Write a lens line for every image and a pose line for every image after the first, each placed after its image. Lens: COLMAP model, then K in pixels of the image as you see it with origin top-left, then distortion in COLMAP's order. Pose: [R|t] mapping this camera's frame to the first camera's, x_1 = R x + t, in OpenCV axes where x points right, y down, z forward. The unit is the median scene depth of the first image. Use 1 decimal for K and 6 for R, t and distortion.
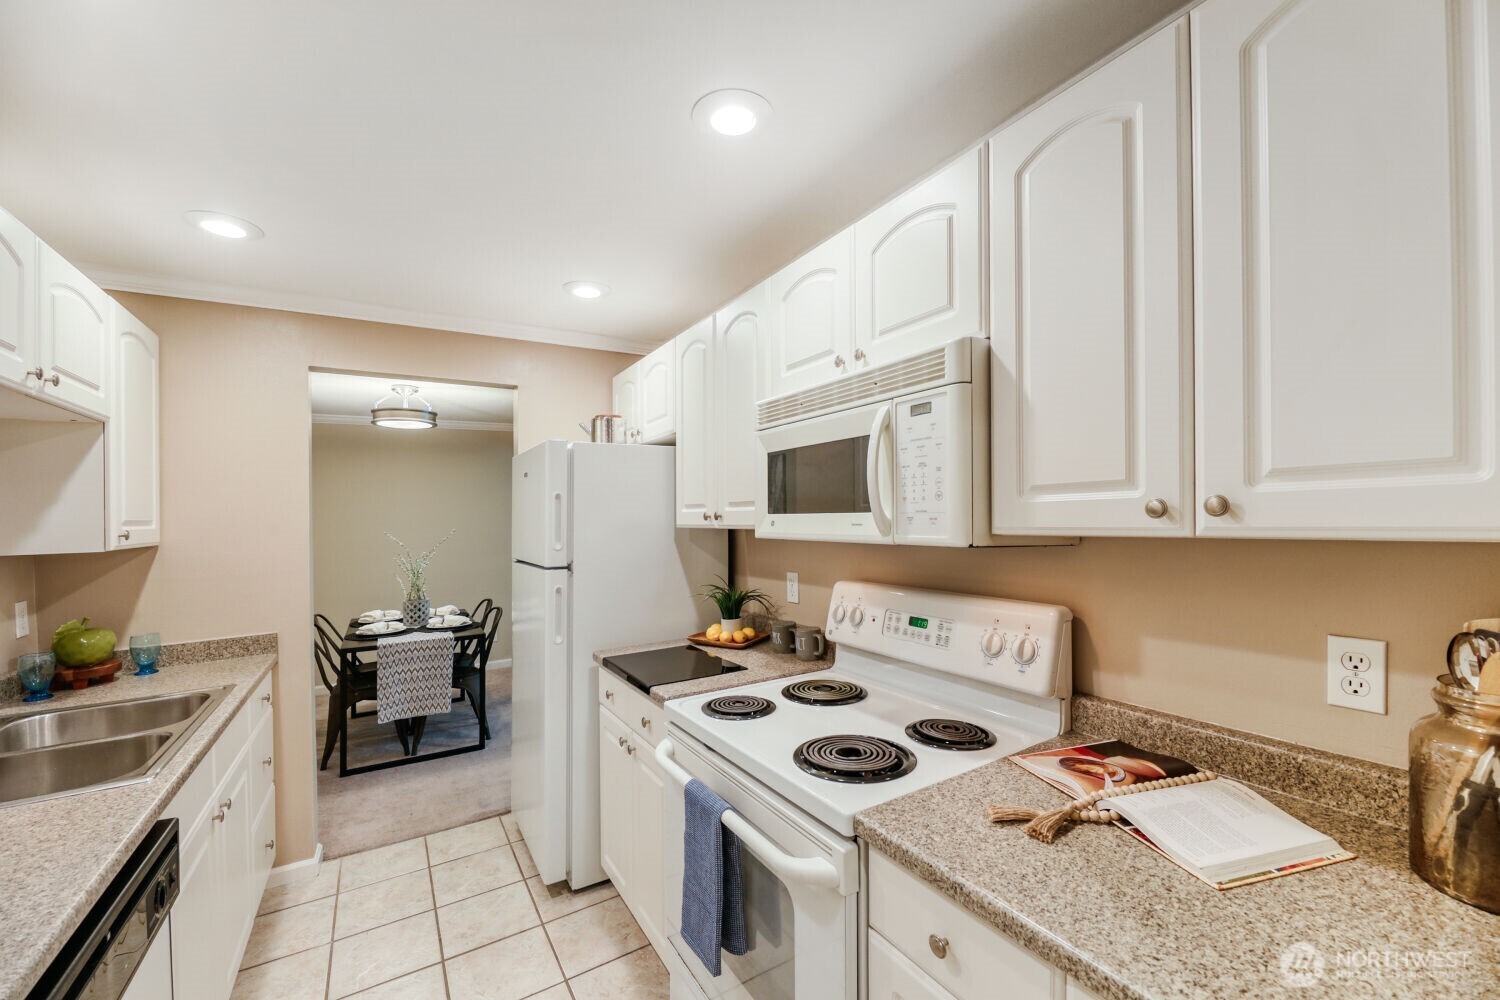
lens RADIAL K [[624.4, 0, 778.7], [0, 624.4, 506.3], [0, 0, 1]] dist [-0.003538, -0.001354]
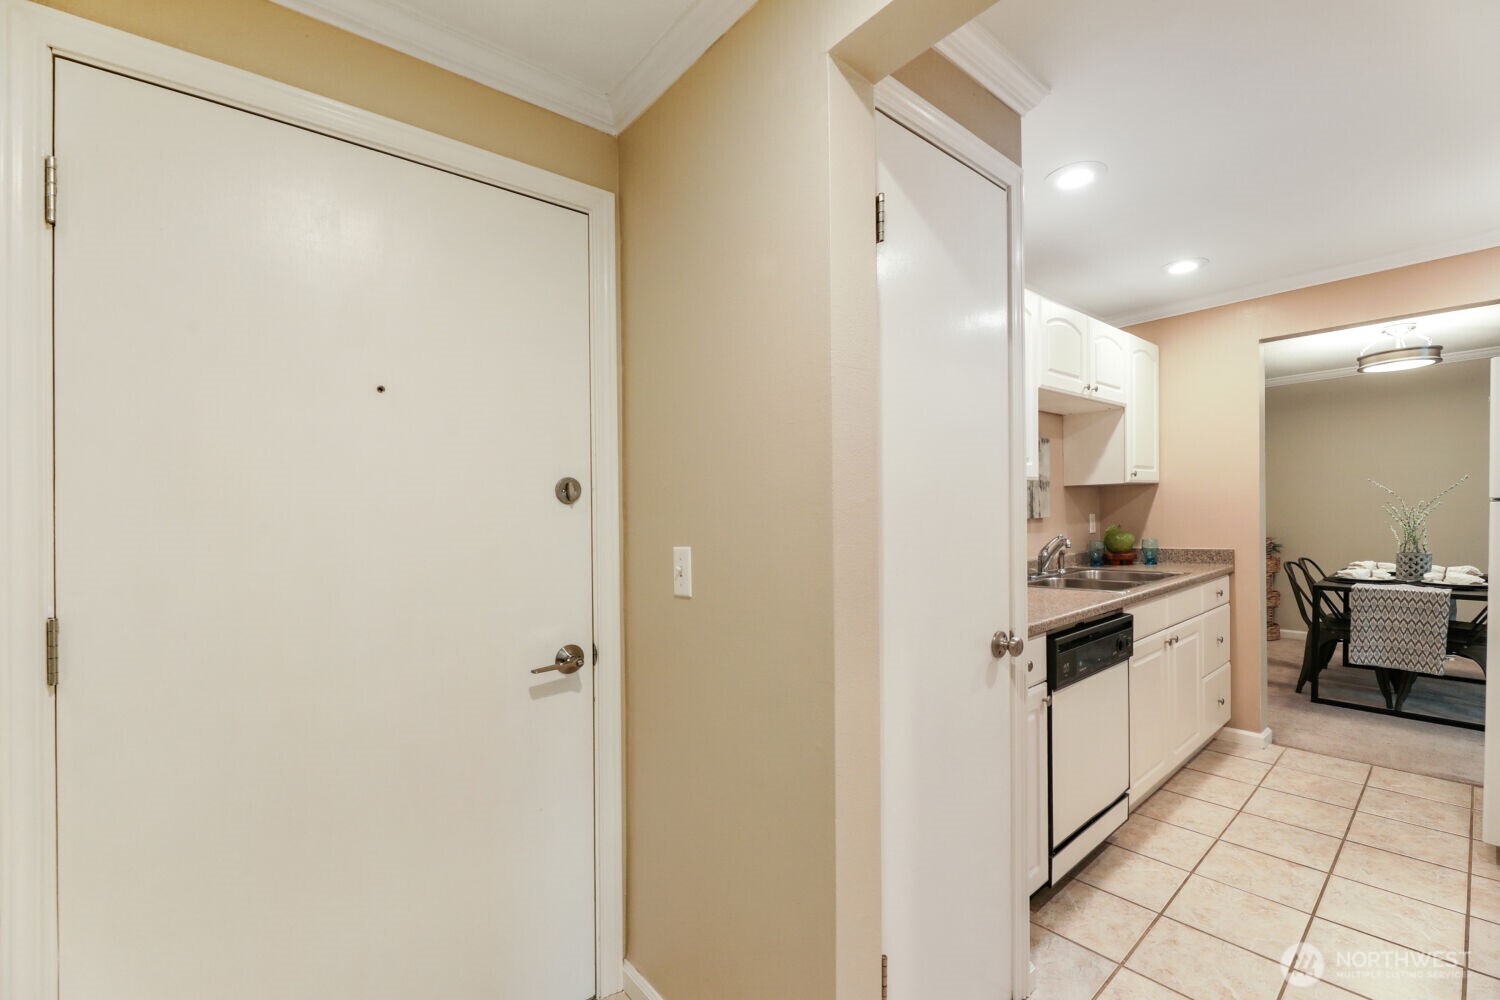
lens RADIAL K [[616.8, 0, 741.0], [0, 616.8, 539.3], [0, 0, 1]] dist [-0.001500, -0.000311]
pose [[0.124249, 0.072883, -0.989571, 0.395713], [0.030616, 0.996542, 0.077241, 0.051638], [0.991779, -0.039894, 0.121588, -0.219589]]
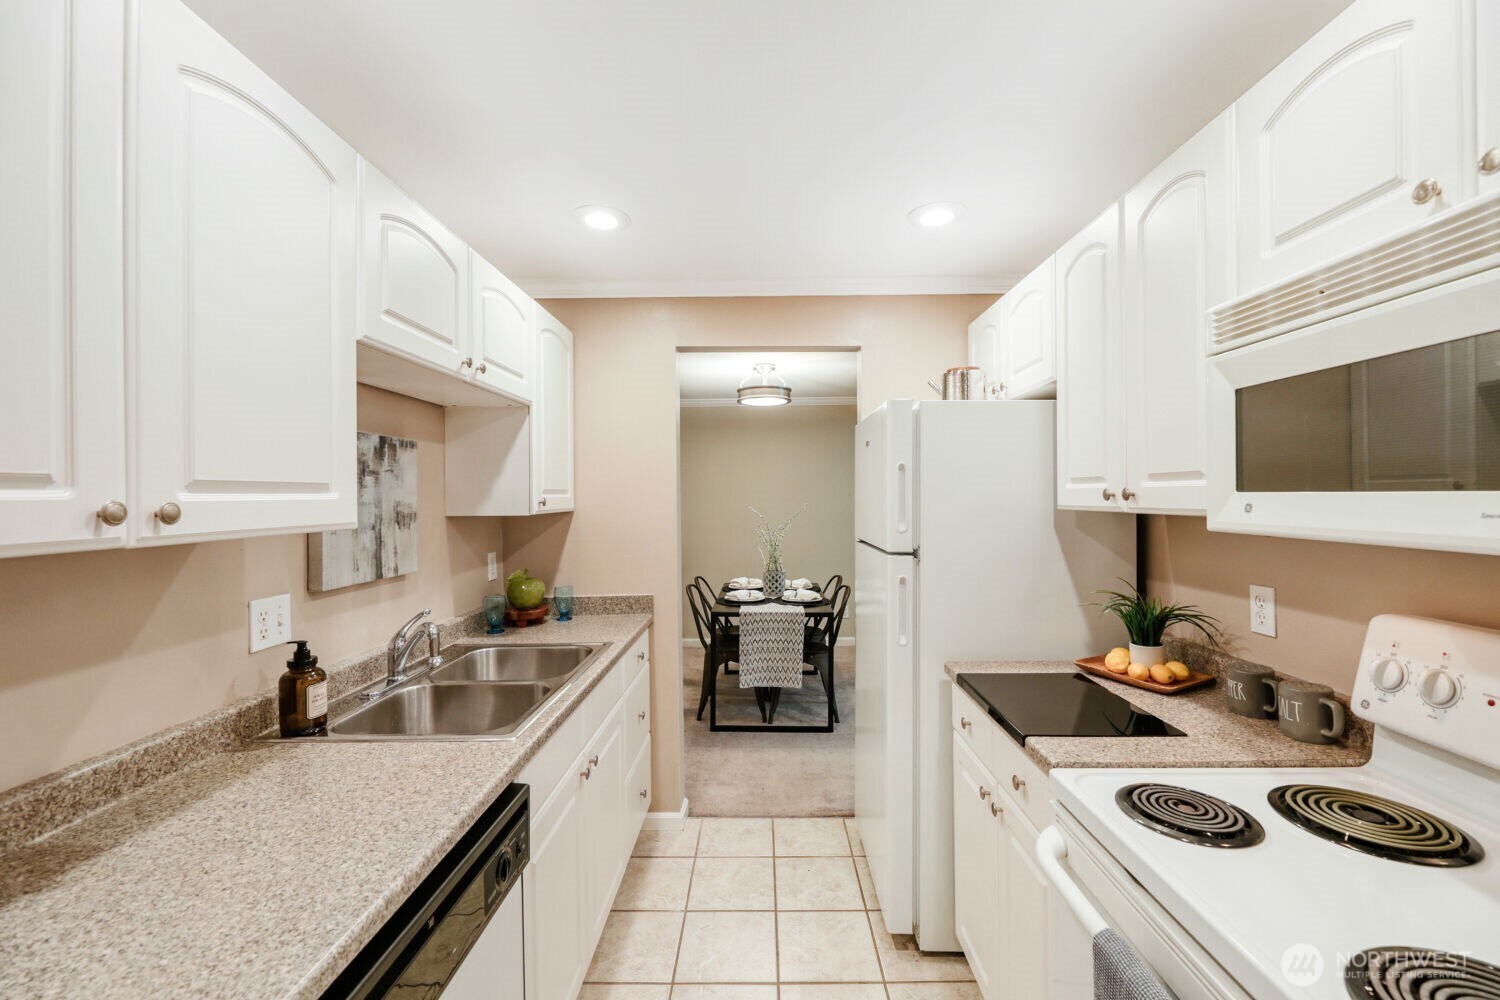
lens RADIAL K [[637.8, 0, 749.9], [0, 637.8, 460.8], [0, 0, 1]] dist [-0.000290, -0.000317]
pose [[0.831960, -0.011621, -0.554714, -0.049698], [-0.007879, 0.999432, -0.032755, 0.004538], [0.554780, 0.031621, 0.831396, 0.177309]]
